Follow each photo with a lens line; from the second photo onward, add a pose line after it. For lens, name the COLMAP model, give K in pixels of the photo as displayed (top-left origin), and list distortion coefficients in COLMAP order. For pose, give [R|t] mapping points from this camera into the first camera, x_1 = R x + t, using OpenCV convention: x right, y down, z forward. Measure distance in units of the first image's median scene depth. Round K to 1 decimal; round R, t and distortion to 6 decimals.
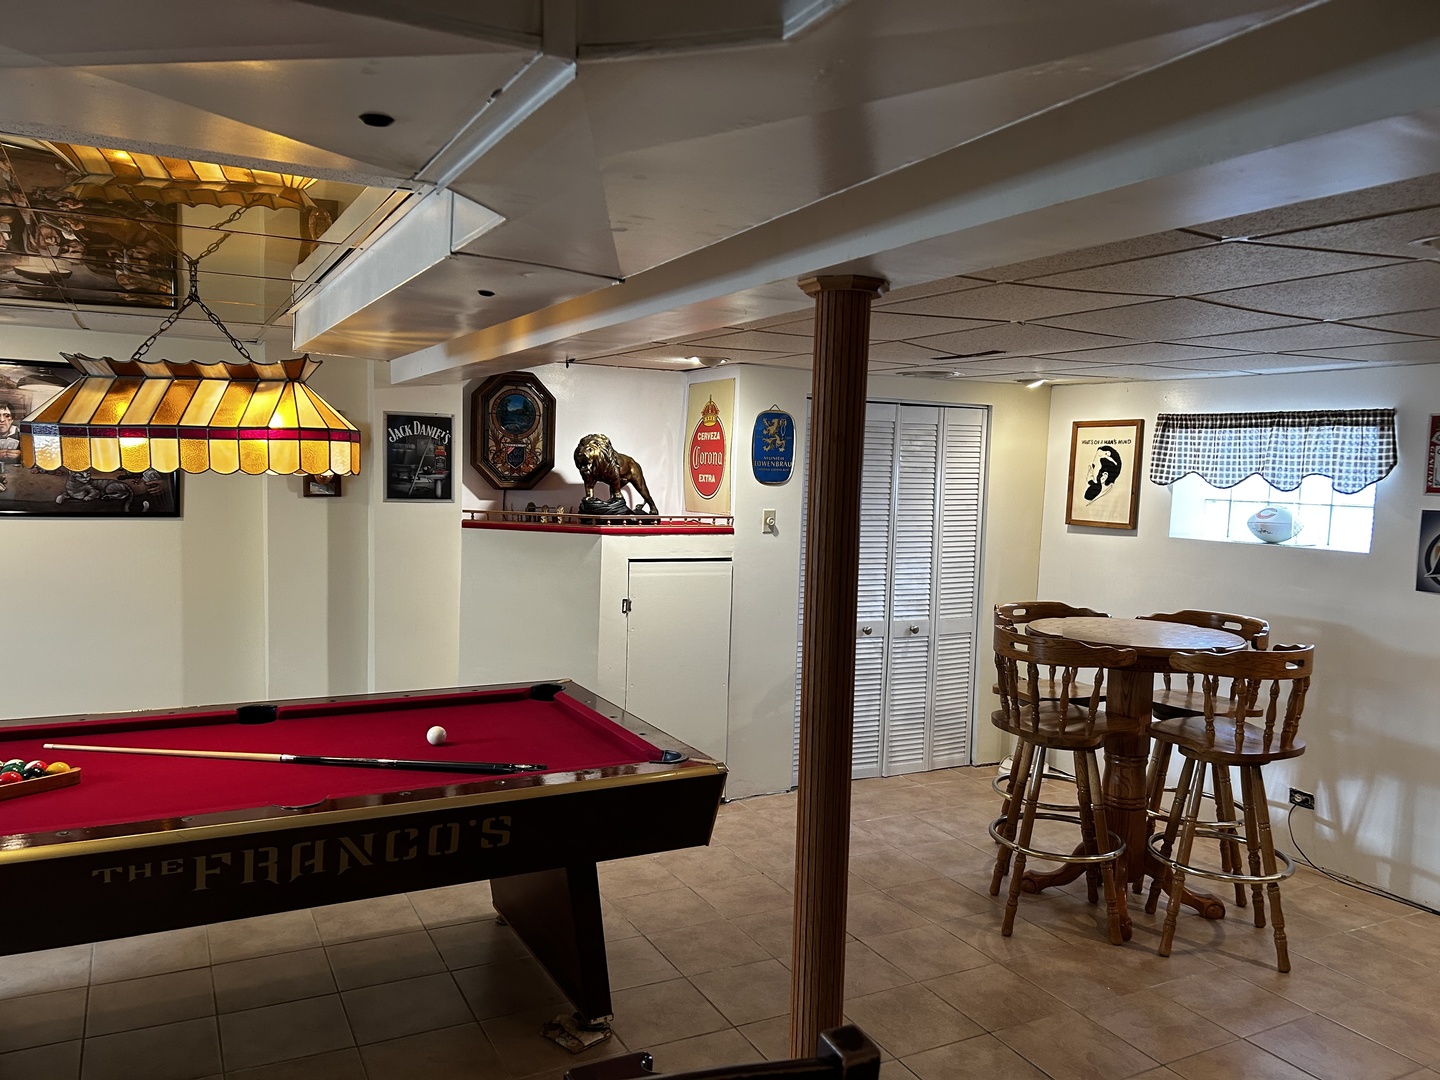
lens RADIAL K [[1074.1, 0, 722.7], [0, 1074.1, 536.9], [0, 0, 1]] dist [0.051339, -0.051547]
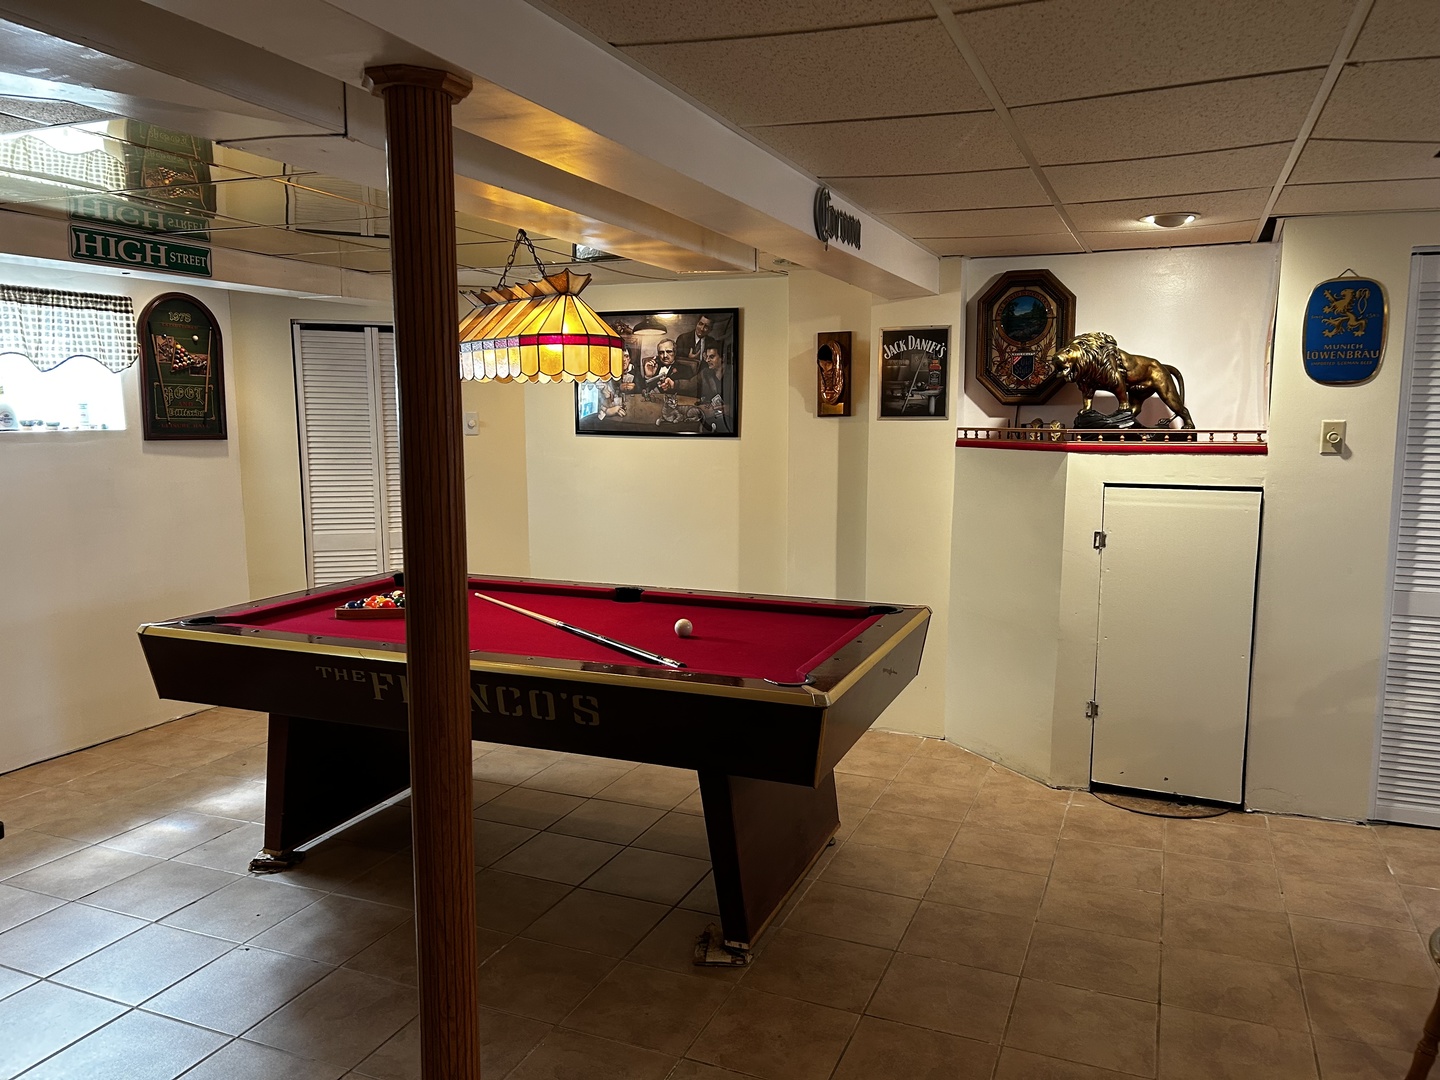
lens RADIAL K [[1074.1, 0, 721.1], [0, 1074.1, 545.7], [0, 0, 1]] dist [0.051339, -0.051547]
pose [[0.640705, 0.066390, -0.764912, 0.355639], [-0.032113, 0.997700, 0.059697, 0.028432], [0.767116, -0.013685, 0.641363, 0.244994]]
